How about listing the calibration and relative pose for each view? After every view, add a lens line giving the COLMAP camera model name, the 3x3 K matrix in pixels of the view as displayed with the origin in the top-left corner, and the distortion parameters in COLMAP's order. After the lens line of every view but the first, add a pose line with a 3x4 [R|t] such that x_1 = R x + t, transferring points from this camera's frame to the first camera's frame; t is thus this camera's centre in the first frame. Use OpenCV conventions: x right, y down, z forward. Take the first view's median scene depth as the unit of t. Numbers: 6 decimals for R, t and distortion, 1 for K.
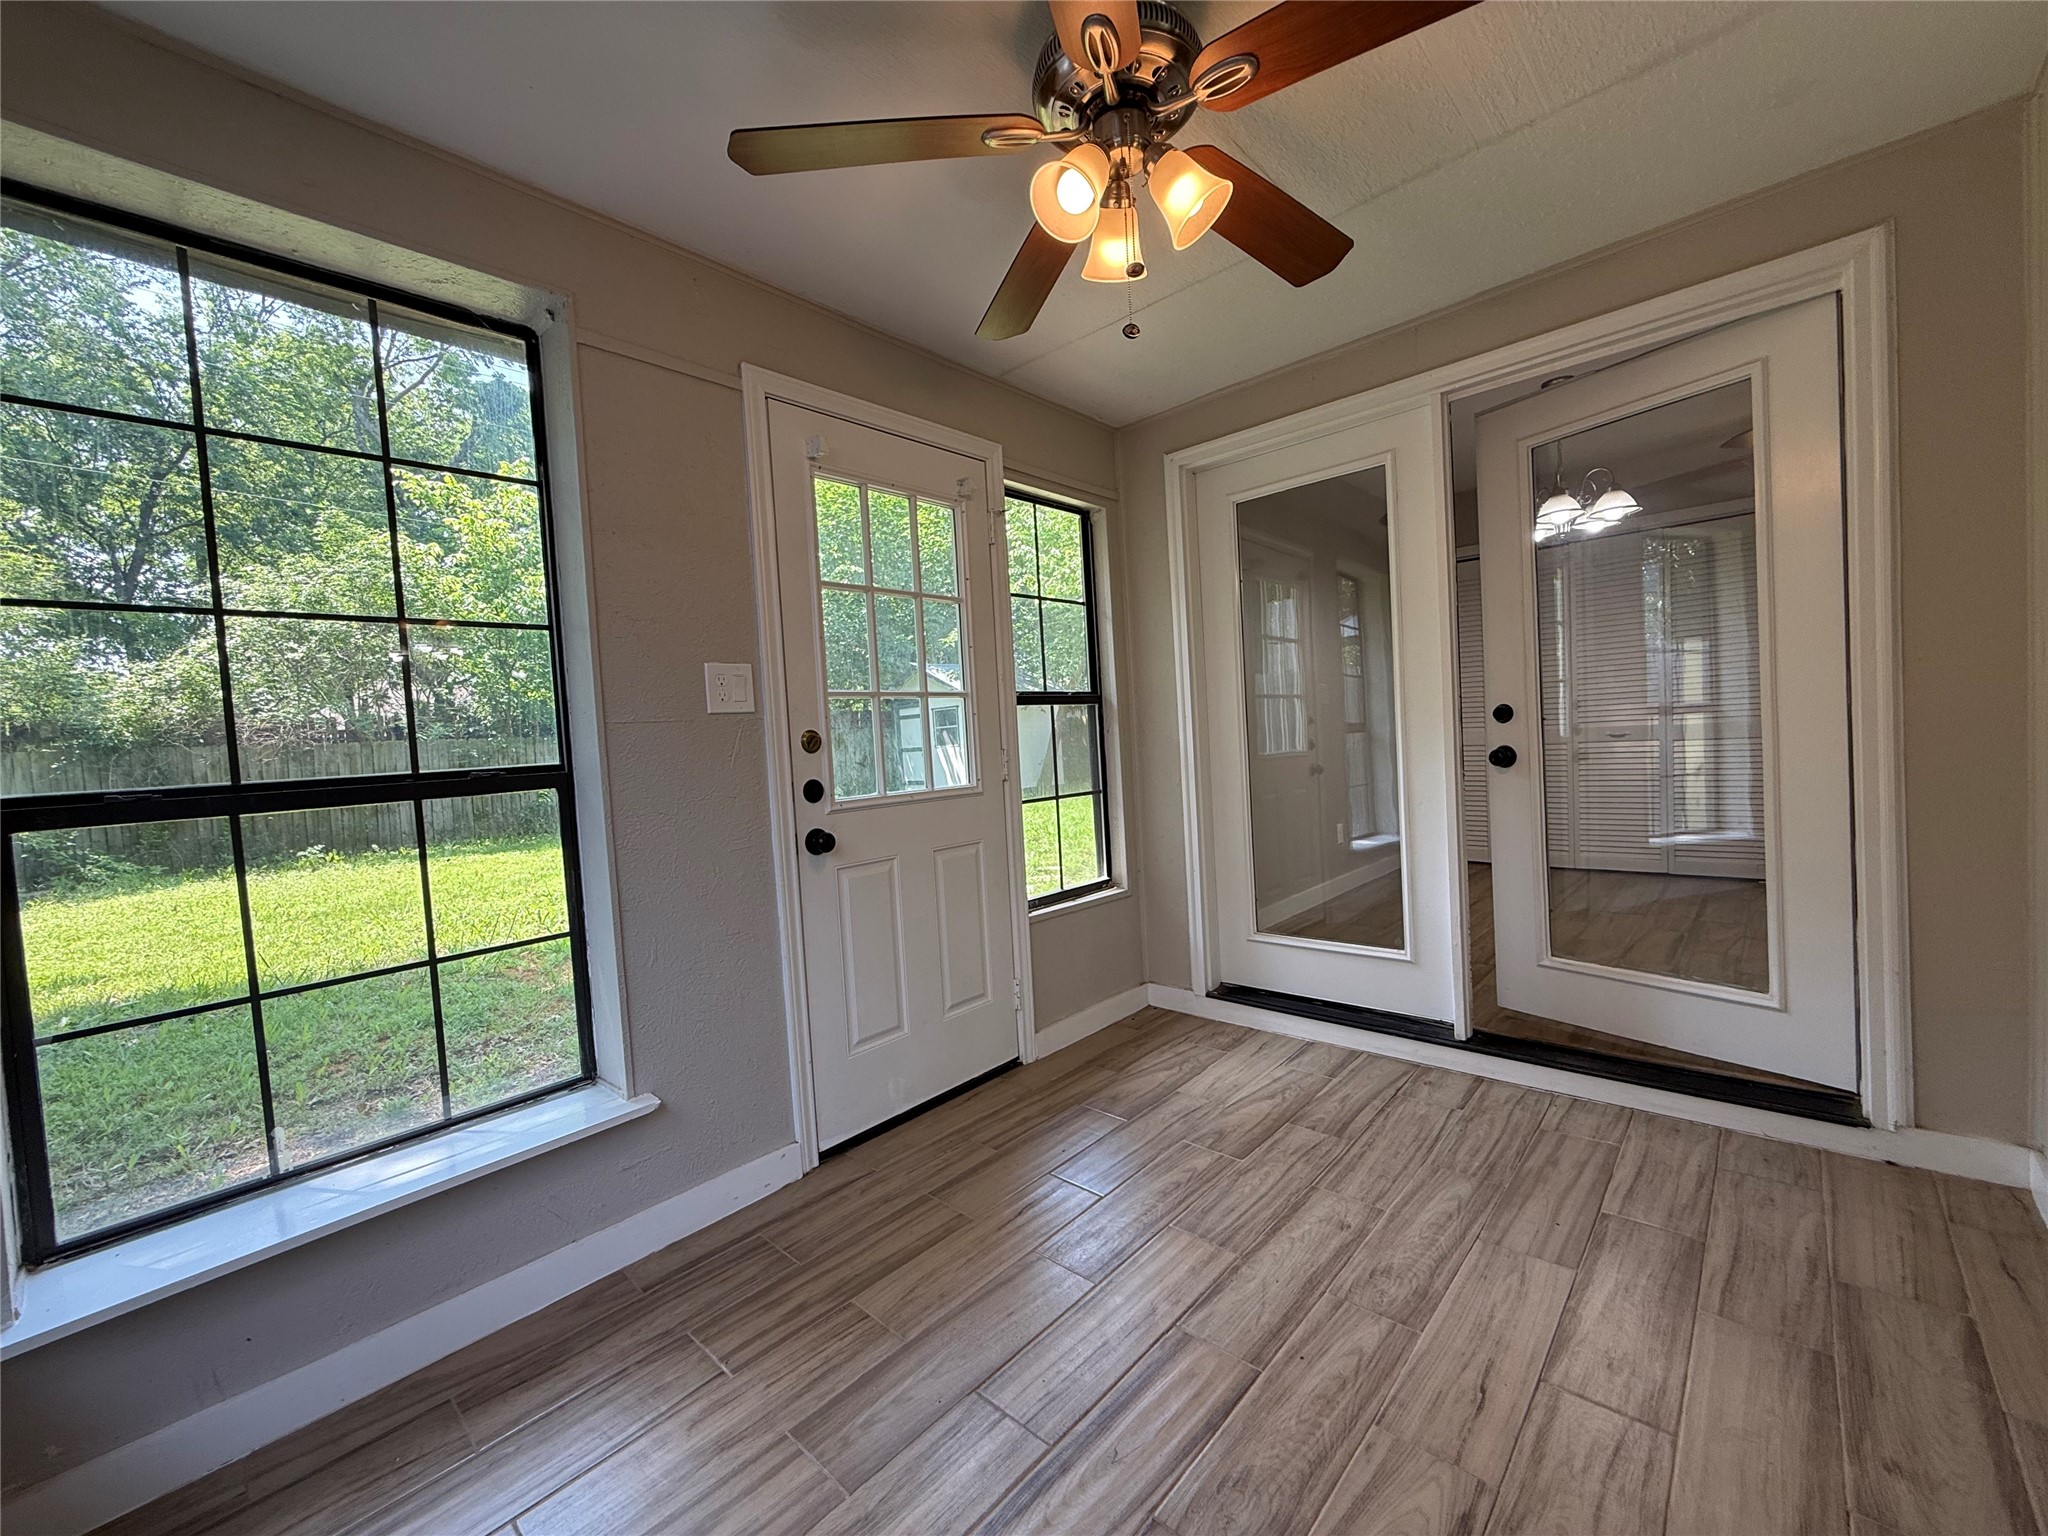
lens RADIAL K [[815.6, 0, 1018.7], [0, 815.6, 772.9], [0, 0, 1]] dist [0.001013, -0.000620]
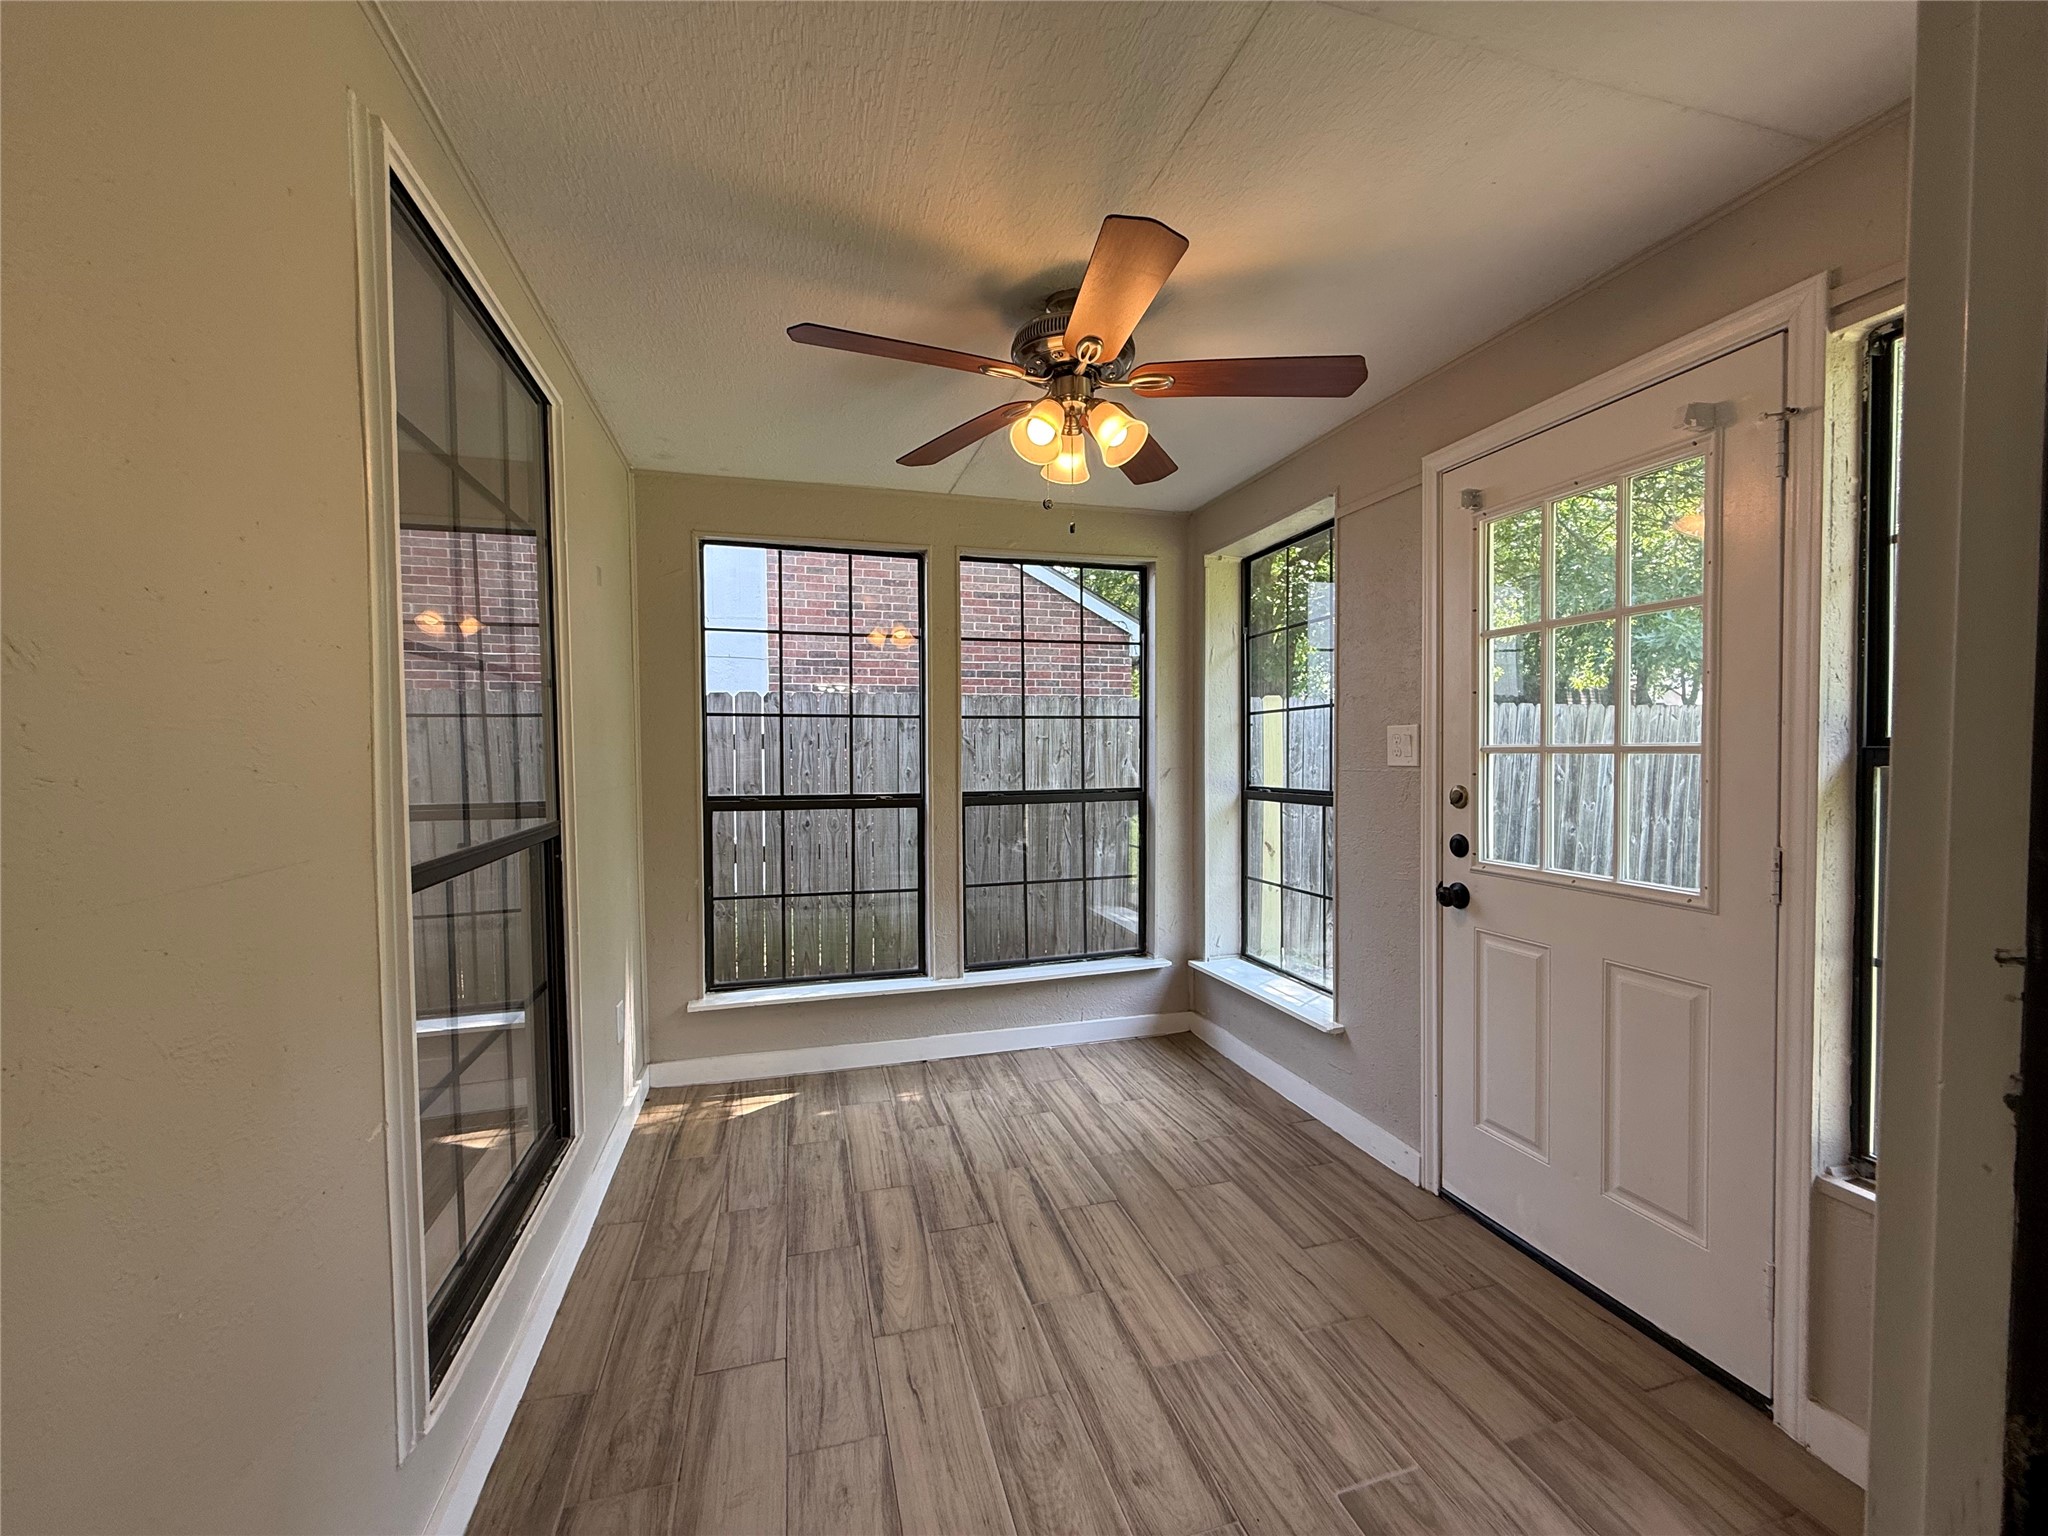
lens RADIAL K [[815.6, 0, 1027.6], [0, 815.6, 775.1], [0, 0, 1]] dist [0.001013, -0.000620]
pose [[-0.505722, 0.084681, -0.858531, 1.002348], [-0.000215, 0.995158, 0.098284, -0.187254], [0.862697, 0.049889, -0.503255, 1.184412]]
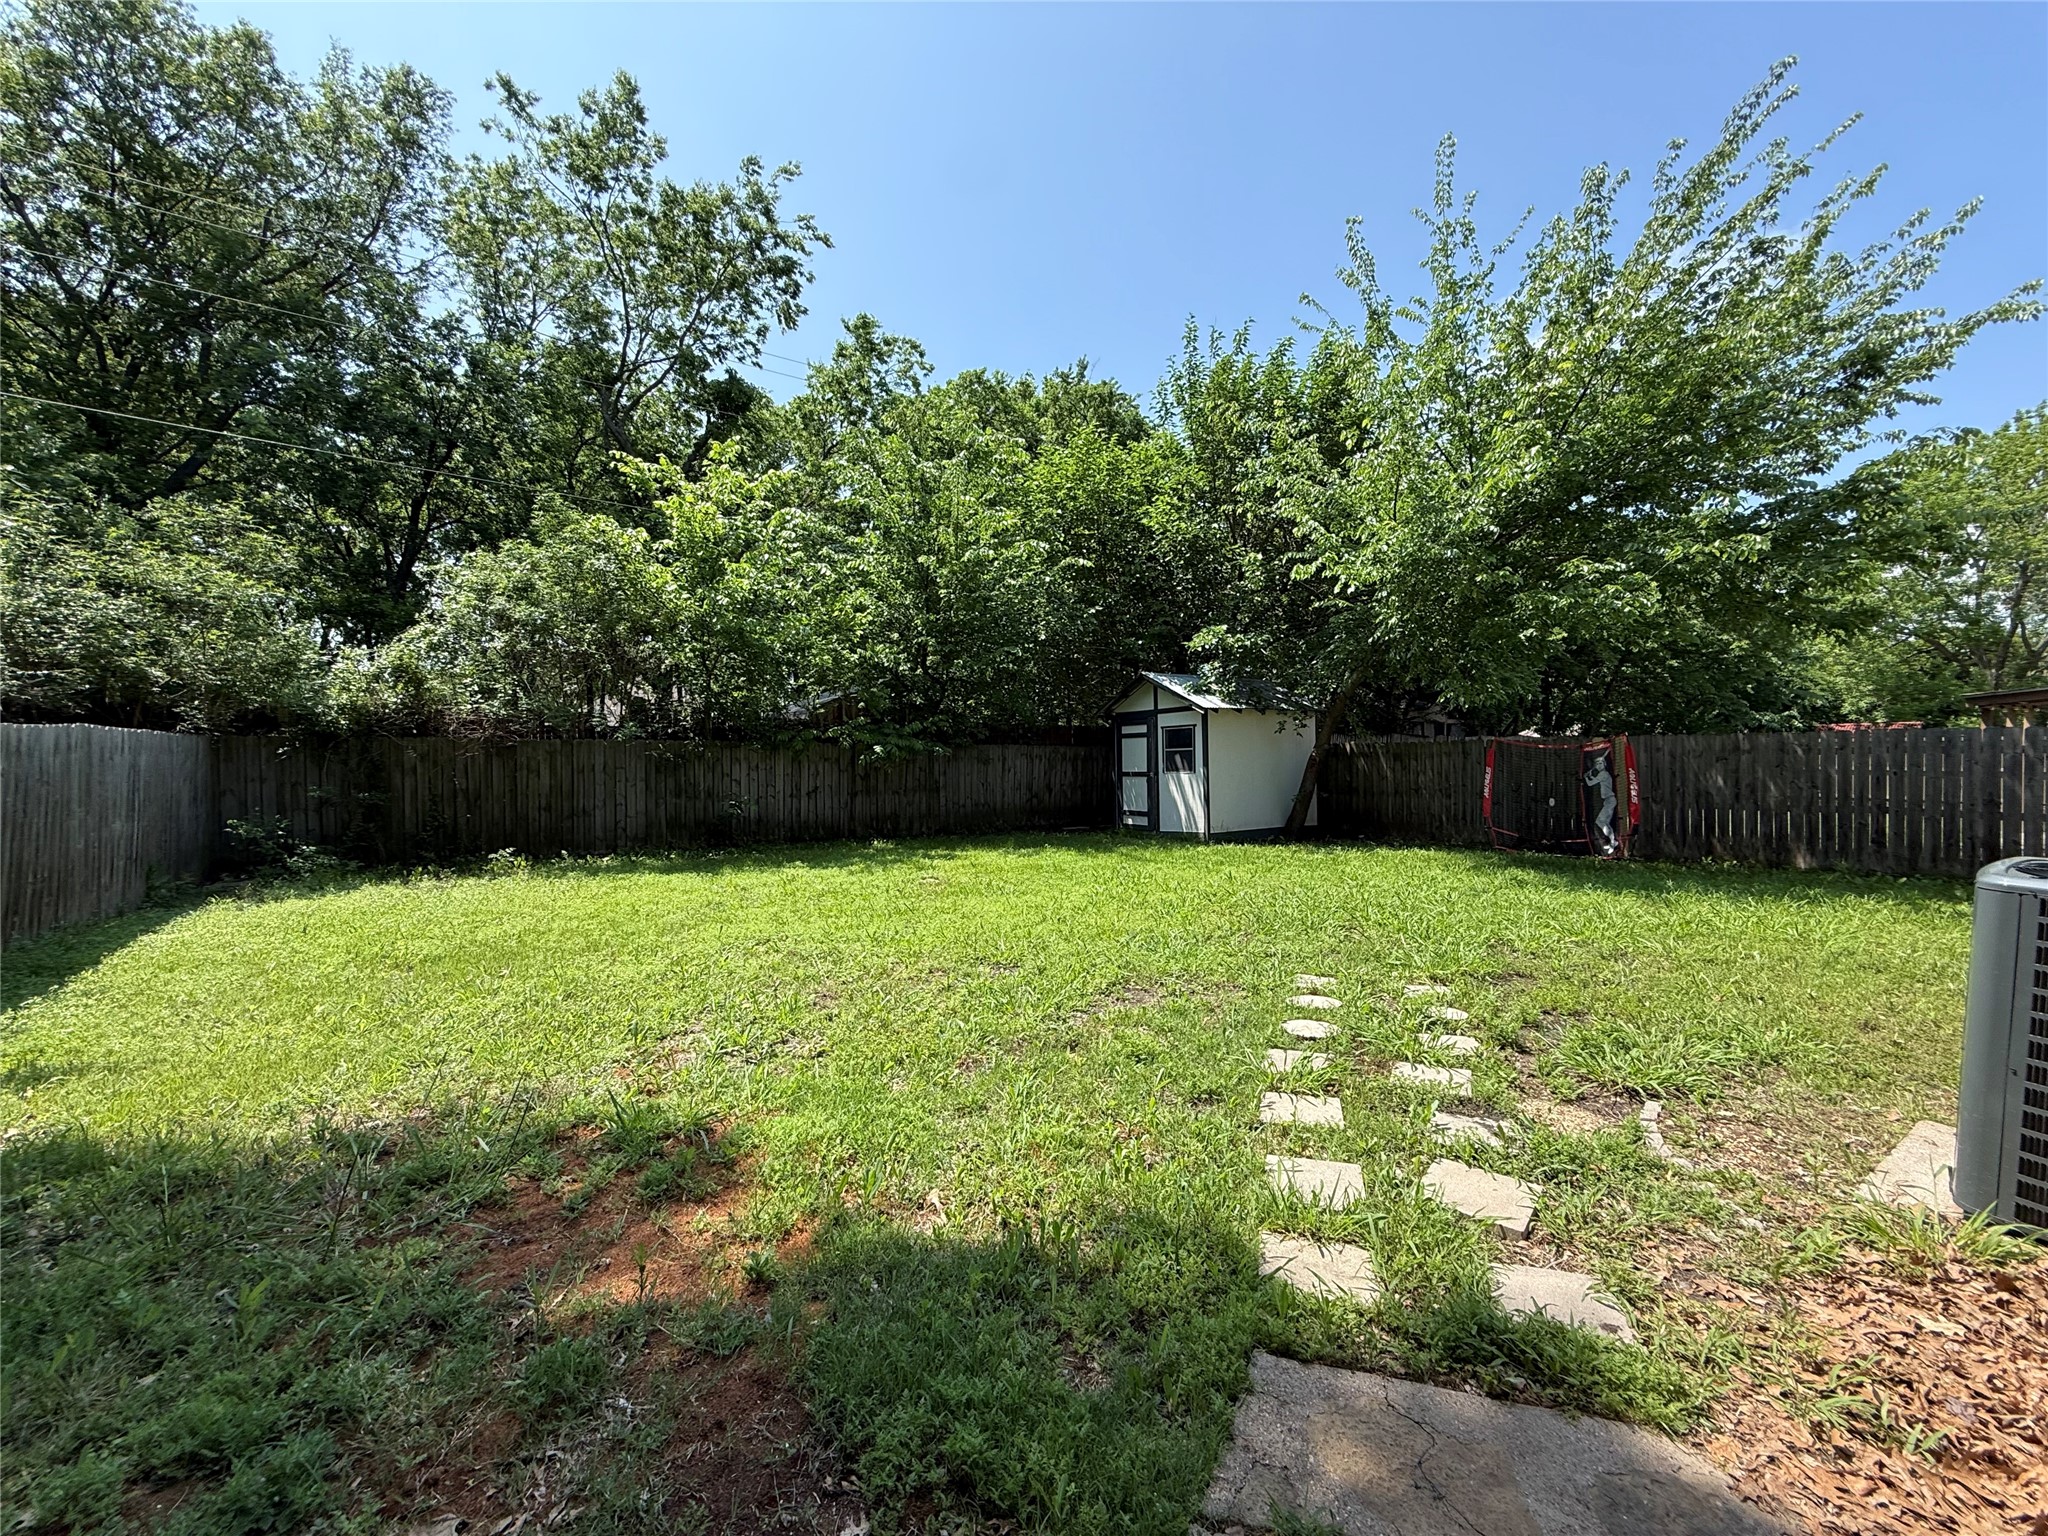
lens RADIAL K [[815.6, 0, 1023.8], [0, 815.6, 760.1], [0, 0, 1]] dist [0.001013, -0.000620]
pose [[0.974358, 0.050925, -0.219164, -0.068942], [-0.057737, 0.998024, -0.024785, -0.018501], [0.217469, 0.036804, 0.975373, 0.174690]]
